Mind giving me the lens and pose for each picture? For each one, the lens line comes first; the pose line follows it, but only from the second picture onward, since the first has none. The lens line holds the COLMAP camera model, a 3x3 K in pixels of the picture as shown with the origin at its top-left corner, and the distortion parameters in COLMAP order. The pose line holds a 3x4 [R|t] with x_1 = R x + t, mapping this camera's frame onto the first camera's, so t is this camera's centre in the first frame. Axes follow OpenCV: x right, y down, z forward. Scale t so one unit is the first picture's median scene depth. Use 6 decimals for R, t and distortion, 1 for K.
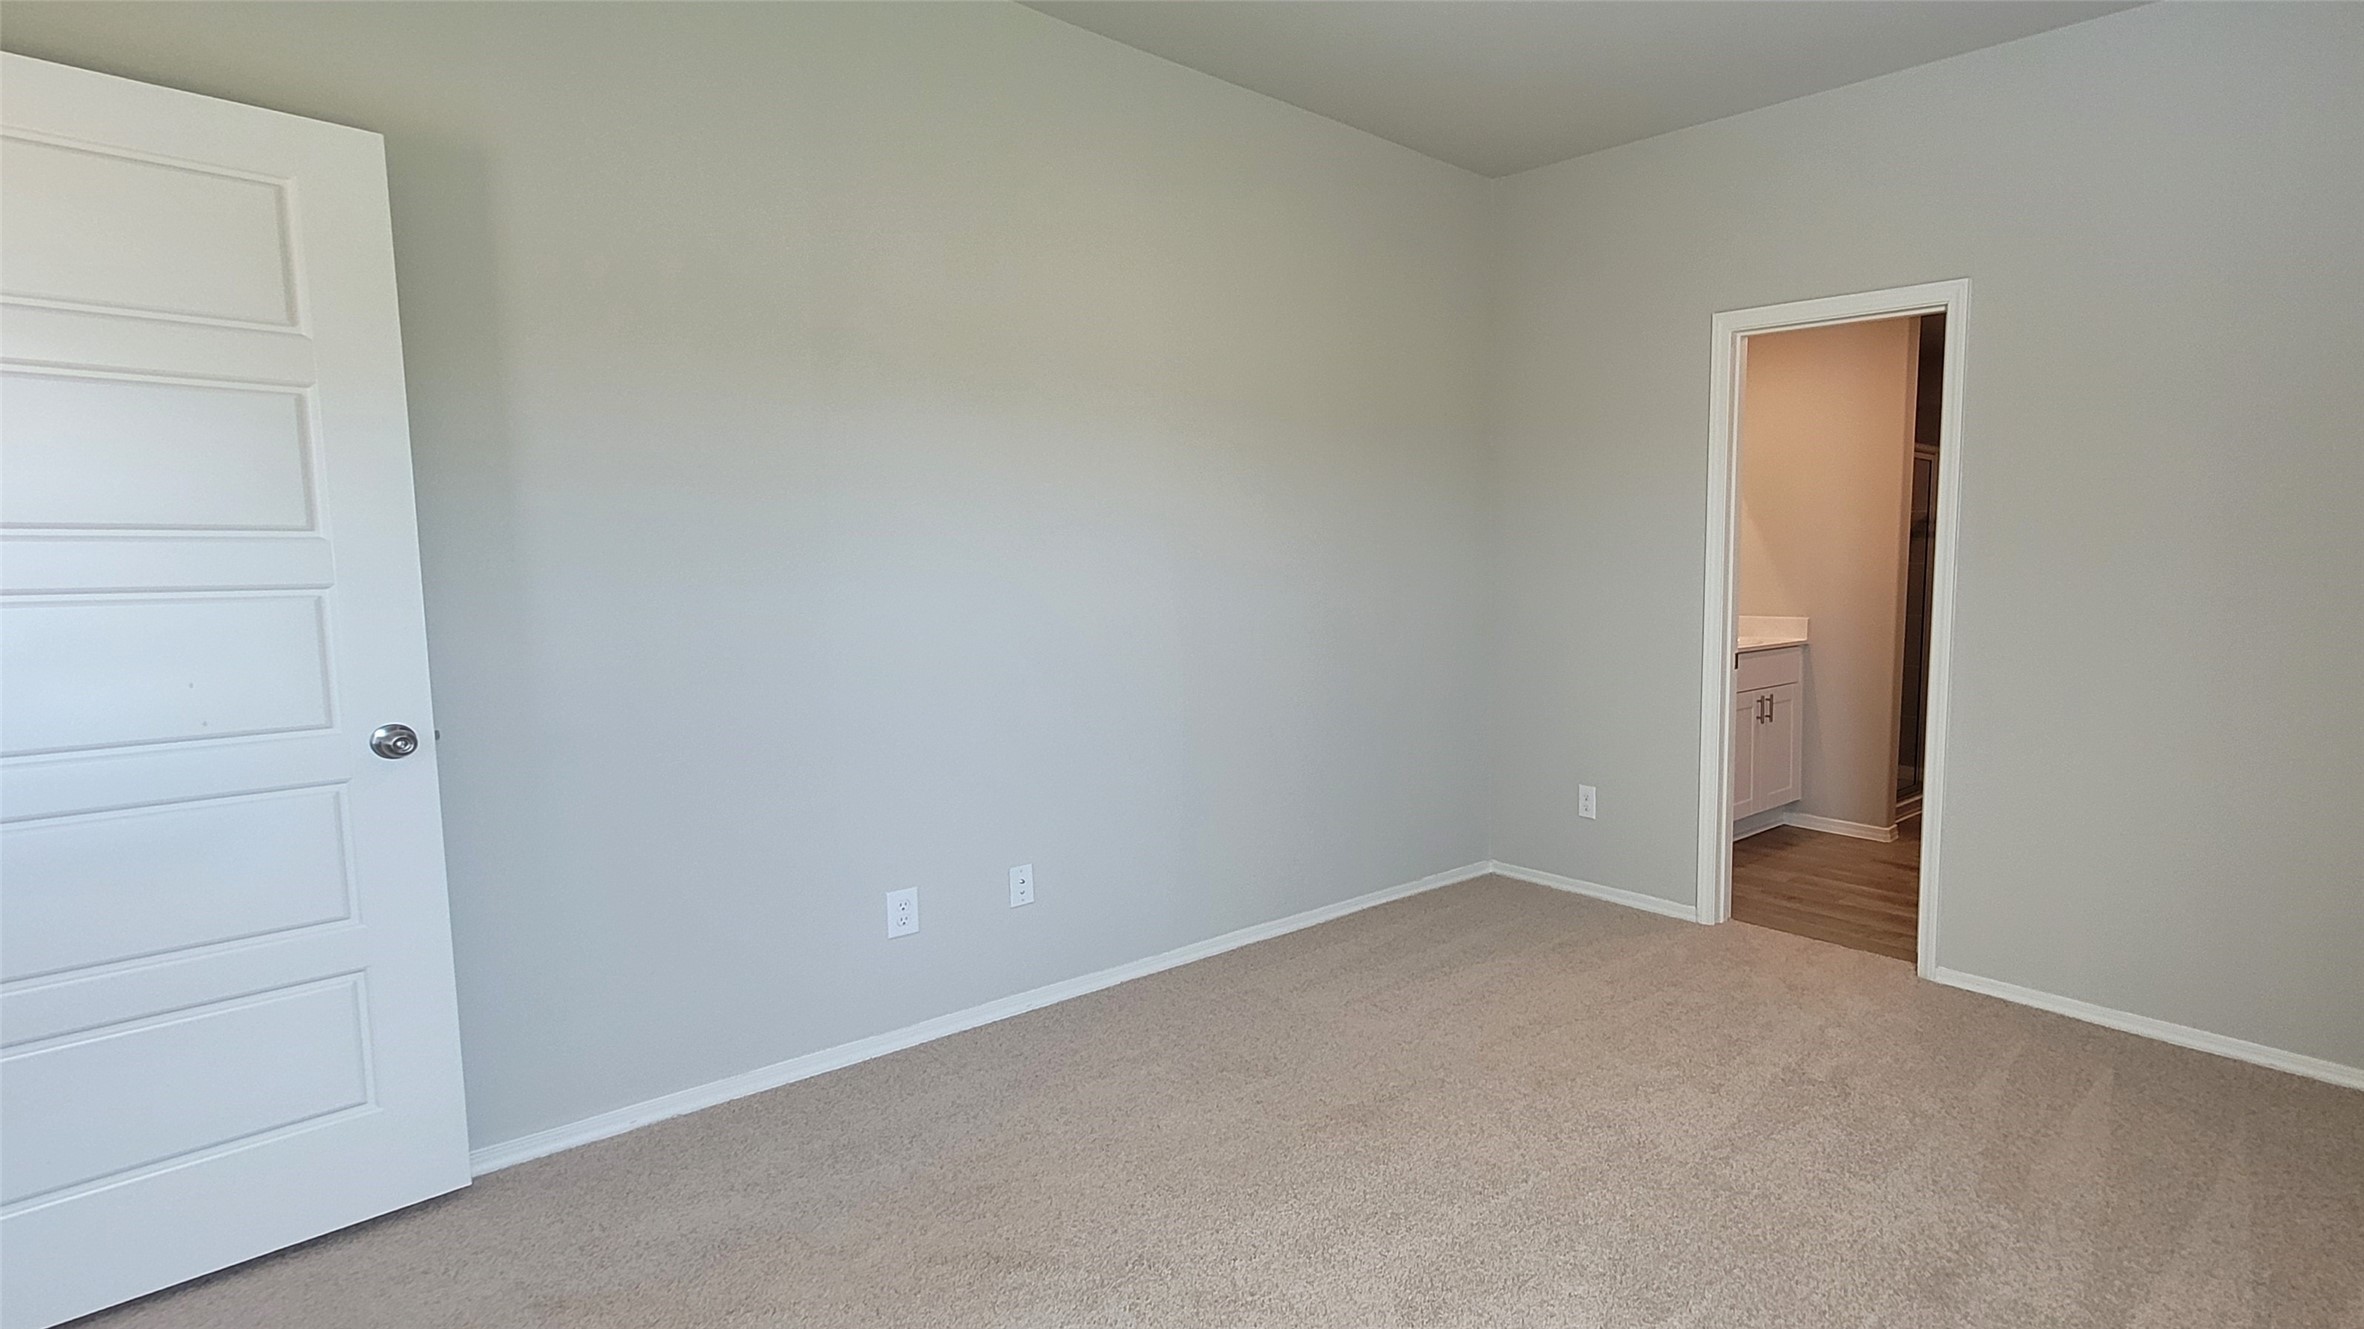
lens RADIAL K [[1174.6, 0, 1182.0], [0, 1174.6, 664.5], [0, 0, 1]] dist [-0.001235, -0.000943]
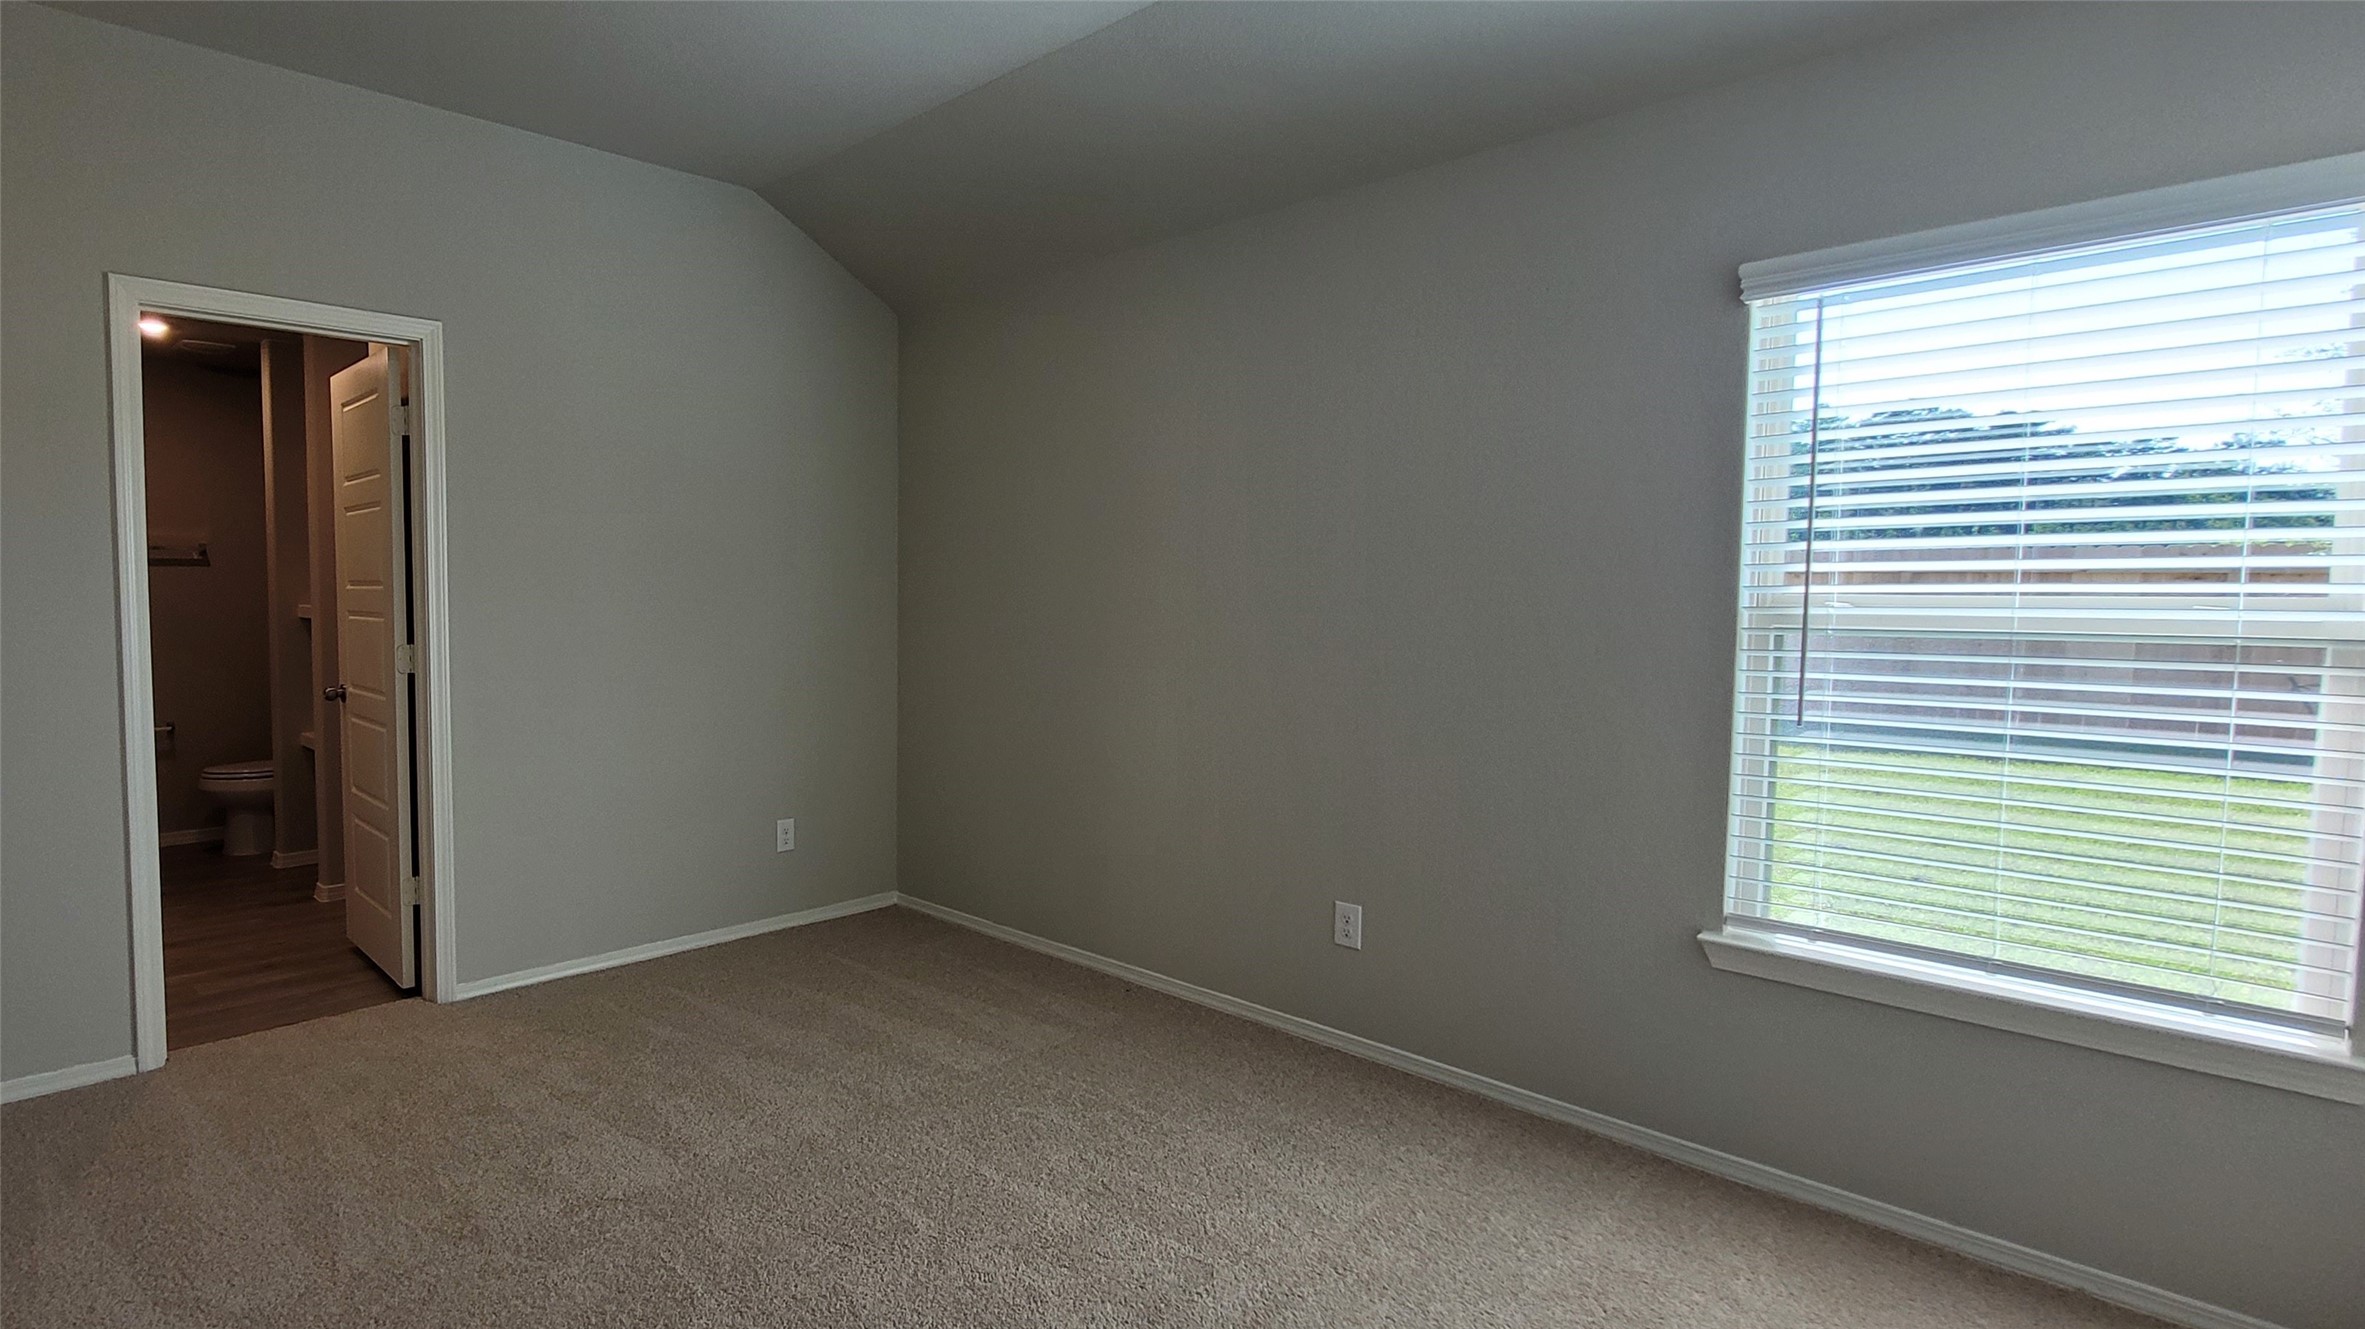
lens RADIAL K [[1175.1, 0, 1182.5], [0, 1175.1, 664.5], [0, 0, 1]] dist [-0.001235, -0.000943]
pose [[-0.101192, -0.072154, 0.992247, -0.457417], [0.100638, 0.991508, 0.082363, -0.045501], [-0.989764, 0.108192, -0.093072, 0.476358]]
